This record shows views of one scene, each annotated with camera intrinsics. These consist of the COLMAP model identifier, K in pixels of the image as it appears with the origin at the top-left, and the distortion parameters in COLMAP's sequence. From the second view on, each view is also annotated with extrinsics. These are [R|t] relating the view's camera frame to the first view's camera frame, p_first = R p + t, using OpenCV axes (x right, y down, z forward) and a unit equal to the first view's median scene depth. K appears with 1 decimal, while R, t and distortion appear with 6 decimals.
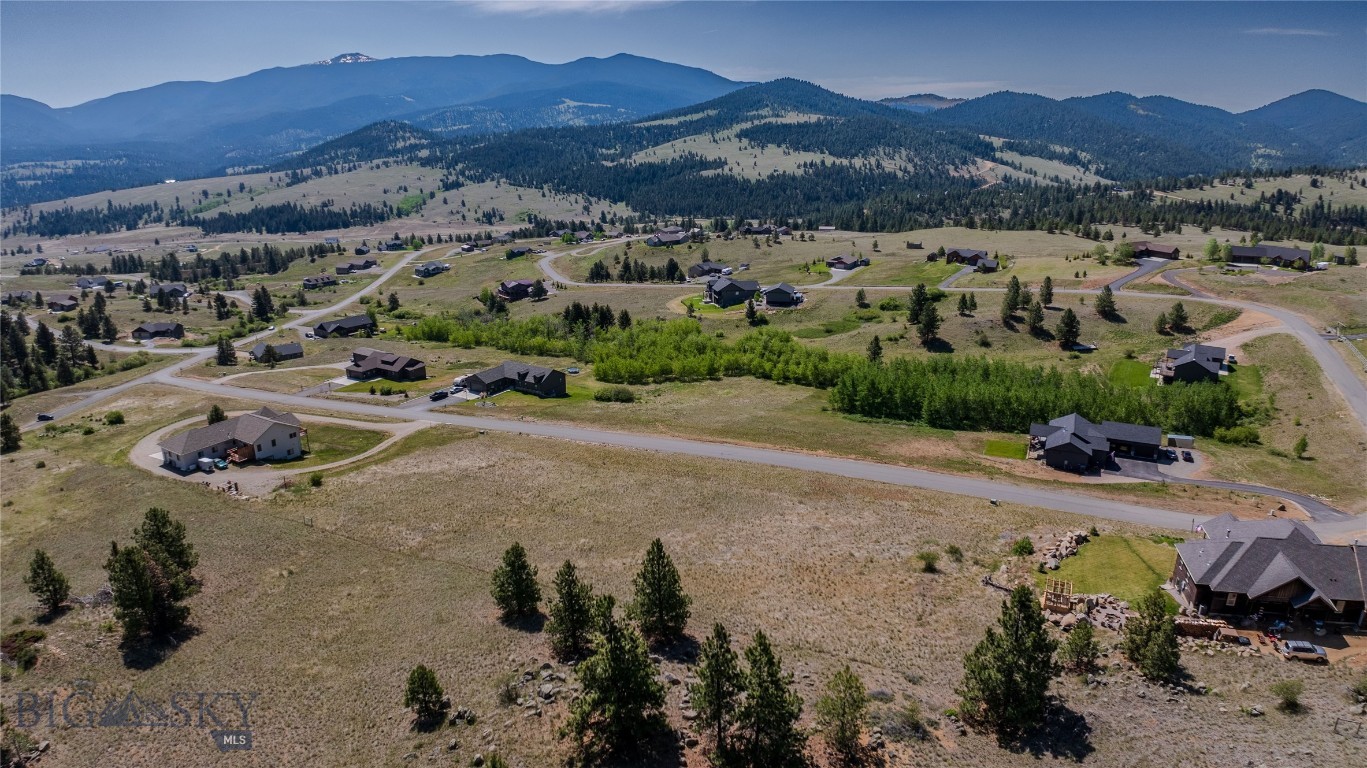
lens RADIAL K [[823.1, 0, 686.1], [0, 823.1, 381.7], [0, 0, 1]] dist [-0.062571, -0.081779]
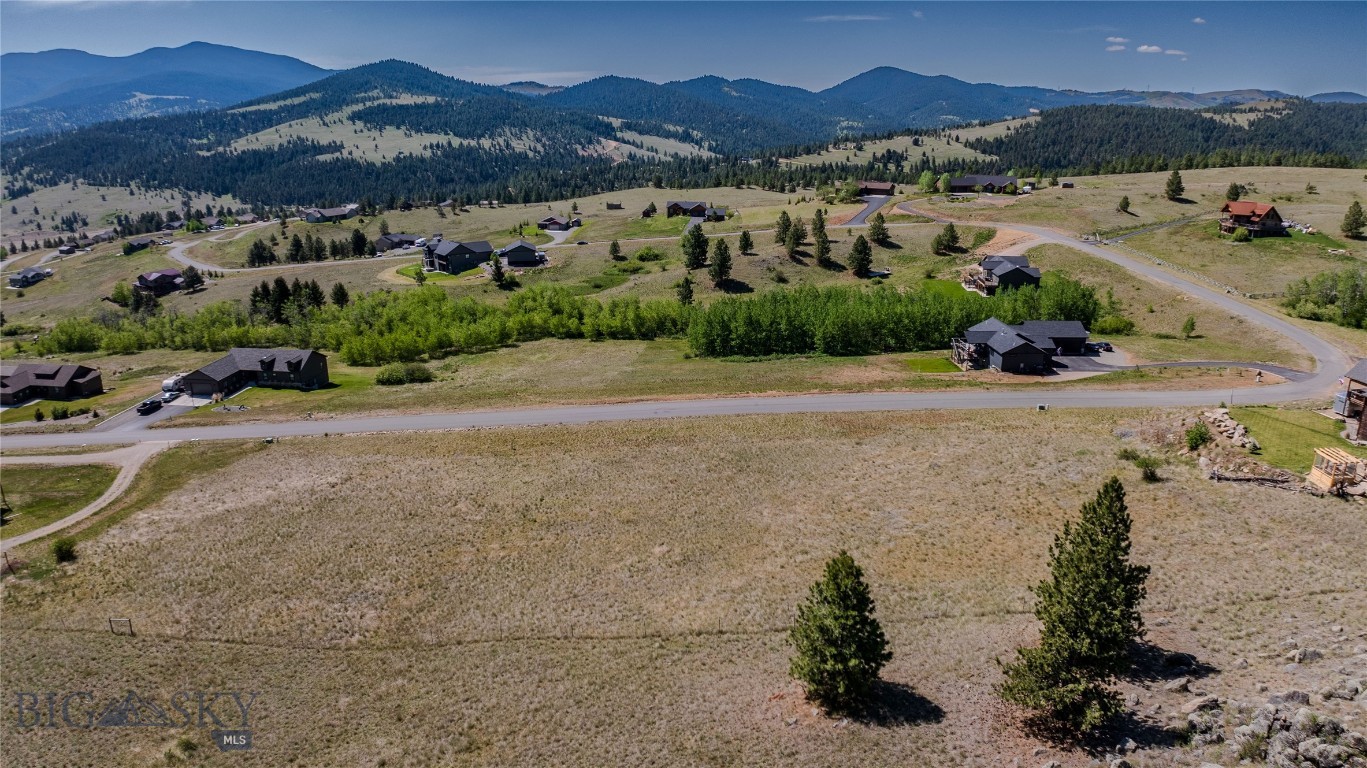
lens RADIAL K [[815.8, 0, 688.1], [0, 815.8, 384.6], [0, 0, 1]] dist [-0.053503, -0.094241]
pose [[0.890694, -0.125410, 0.436962, -0.079002], [0.119170, 0.991994, 0.041792, 0.010774], [-0.438705, 0.014849, 0.898509, 0.098145]]
